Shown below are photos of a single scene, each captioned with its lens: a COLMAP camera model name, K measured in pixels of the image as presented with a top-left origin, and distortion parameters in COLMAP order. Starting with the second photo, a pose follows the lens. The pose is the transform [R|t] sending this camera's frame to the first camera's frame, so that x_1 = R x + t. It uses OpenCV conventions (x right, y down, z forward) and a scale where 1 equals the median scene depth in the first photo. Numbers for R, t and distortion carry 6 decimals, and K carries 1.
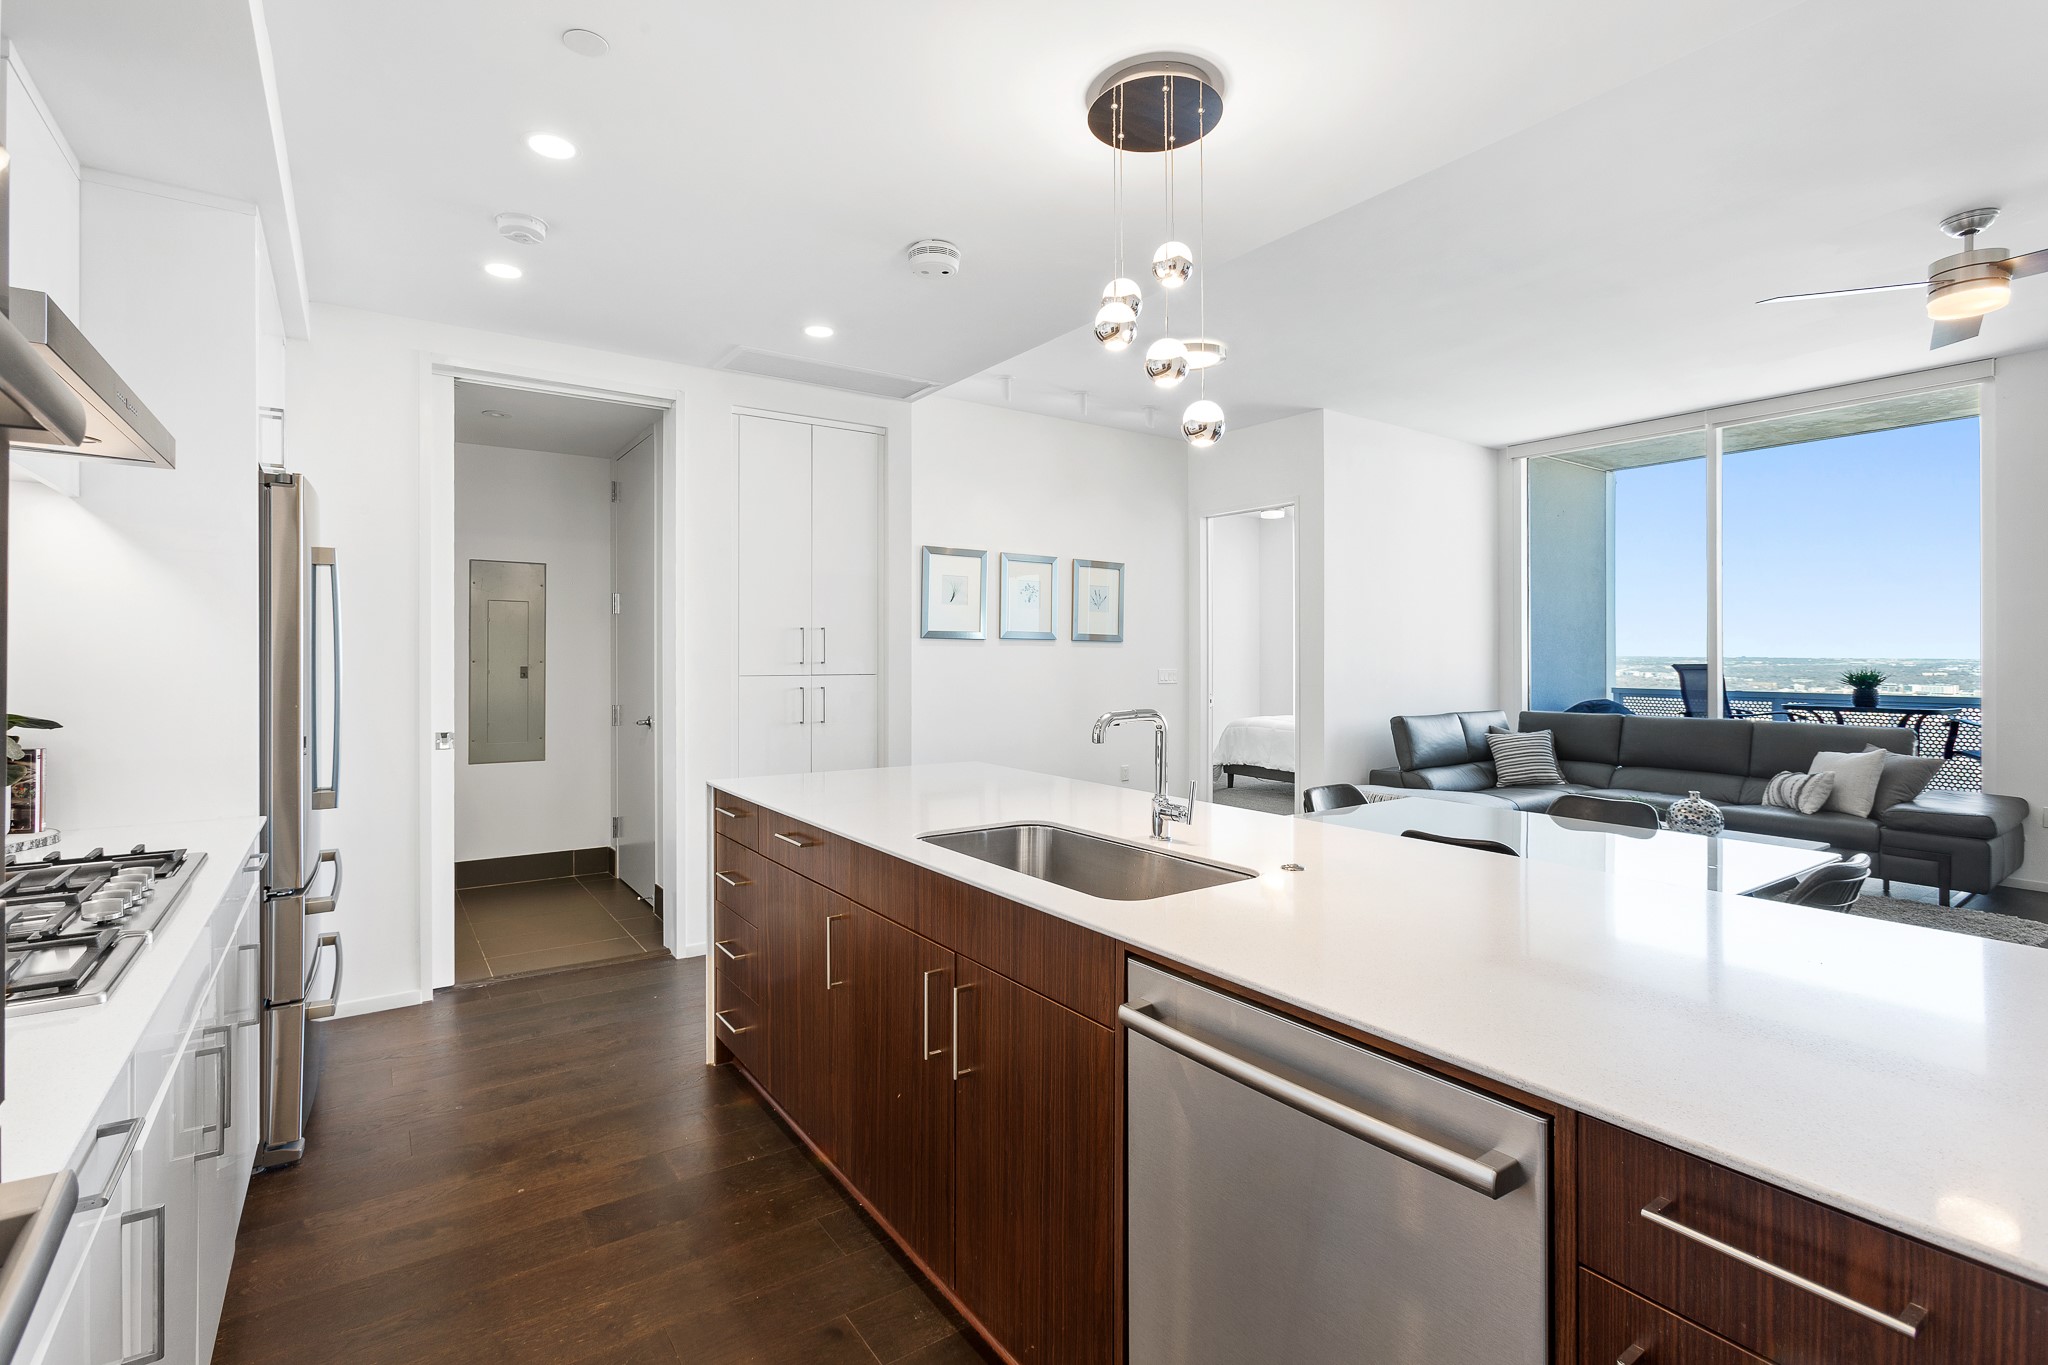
lens RADIAL K [[930.5, 0, 995.9], [0, 930.5, 633.5], [0, 0, 1]] dist [-0.005056, 0.004737]
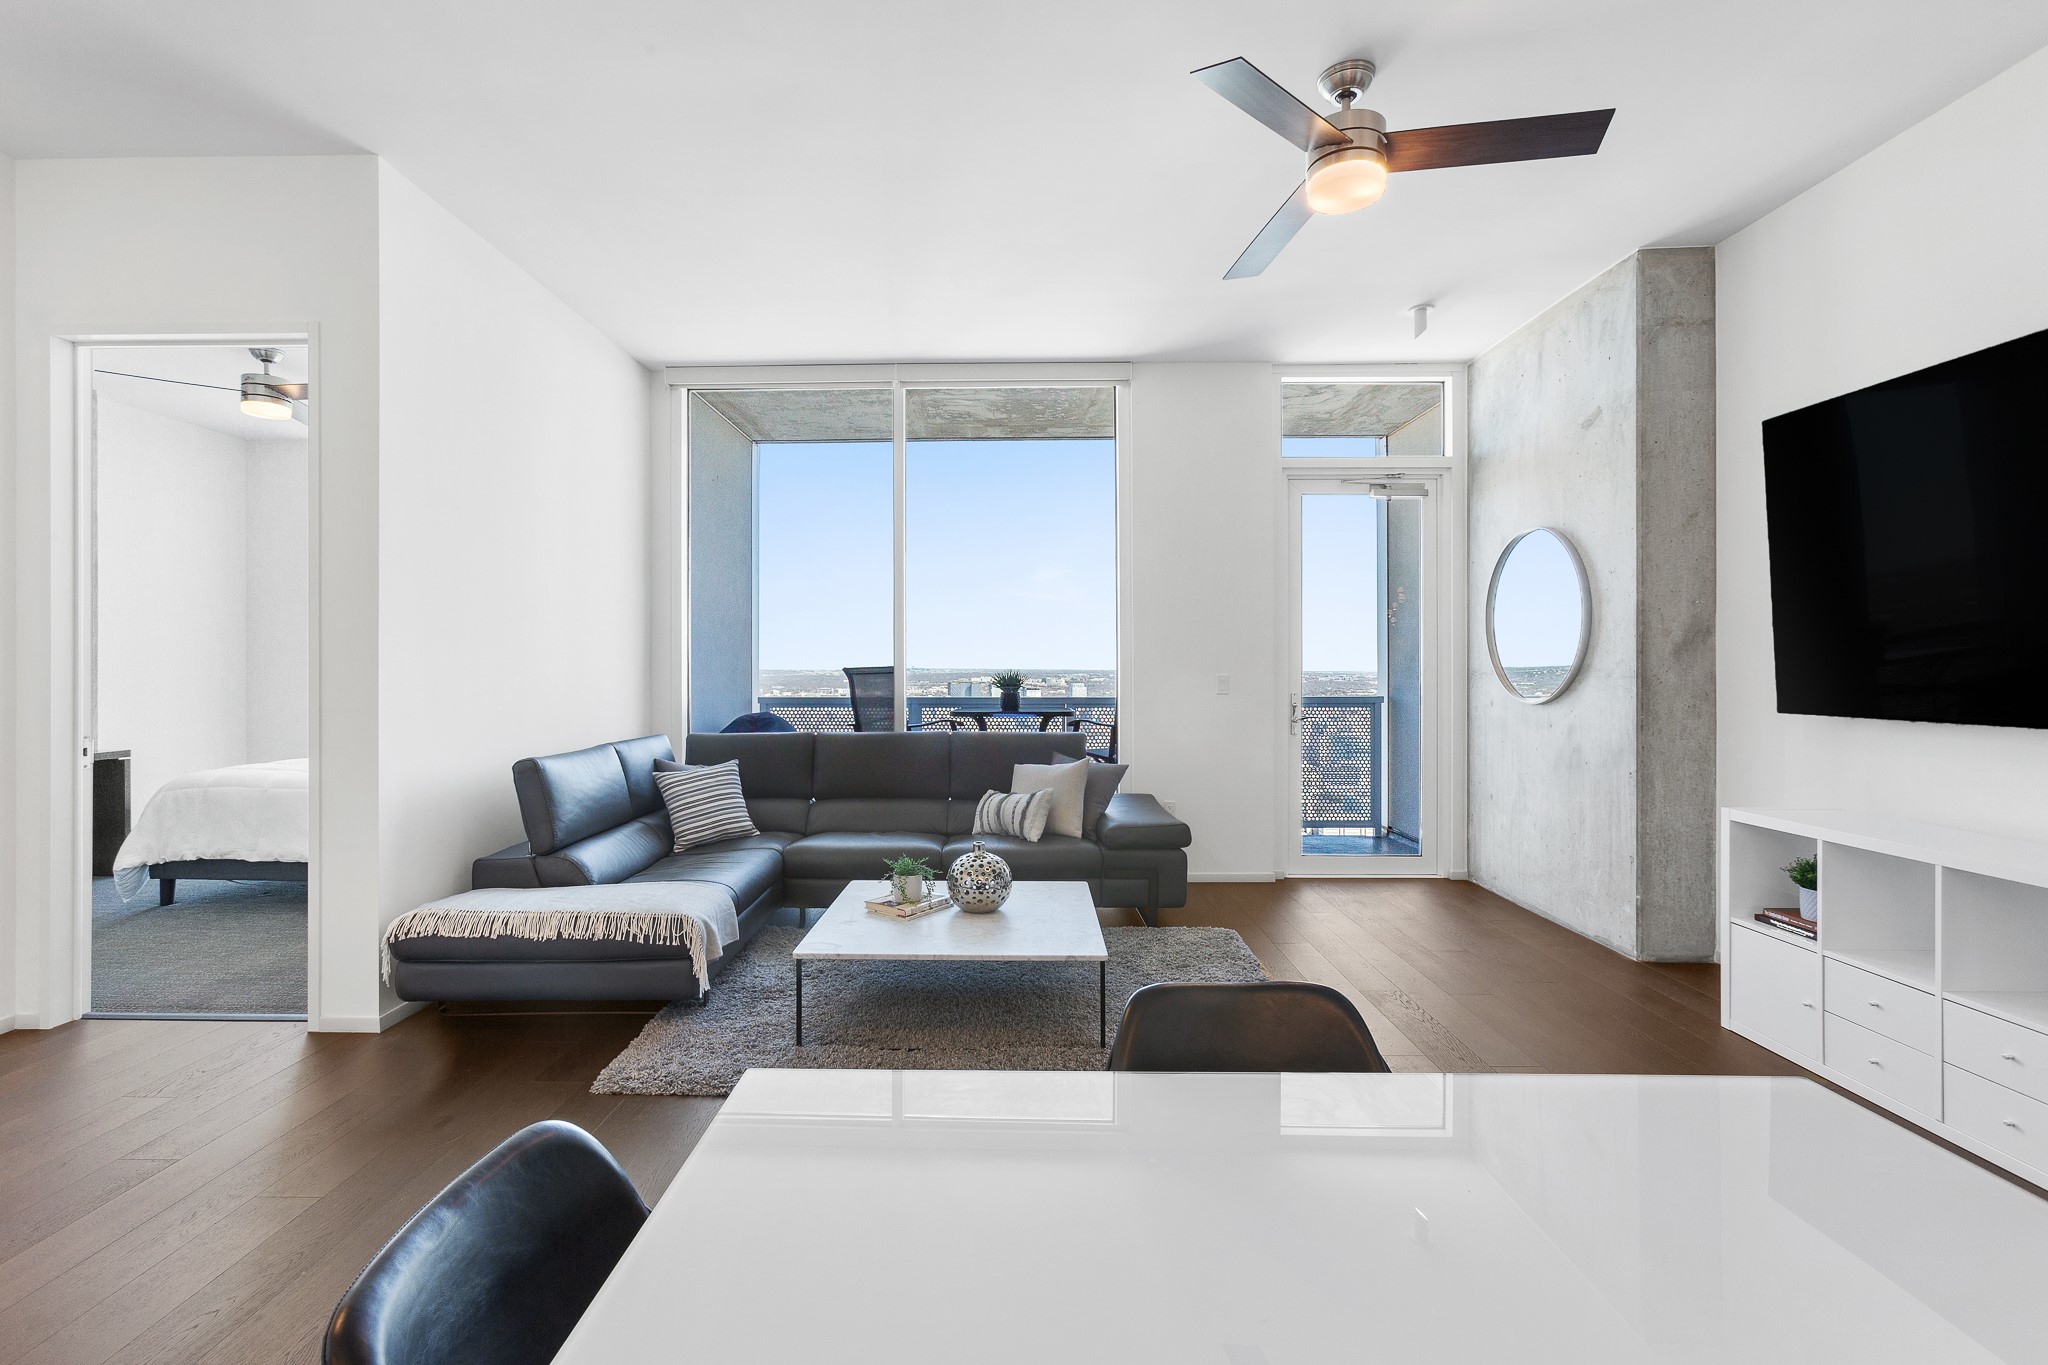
lens RADIAL K [[930.5, 0, 996.2], [0, 930.5, 665.7], [0, 0, 1]] dist [-0.005056, 0.004737]
pose [[0.586273, 0.002147, 0.810110, 0.140443], [-0.017395, 0.999799, 0.009939, 0.022406], [-0.809927, -0.019919, 0.586193, 0.433089]]
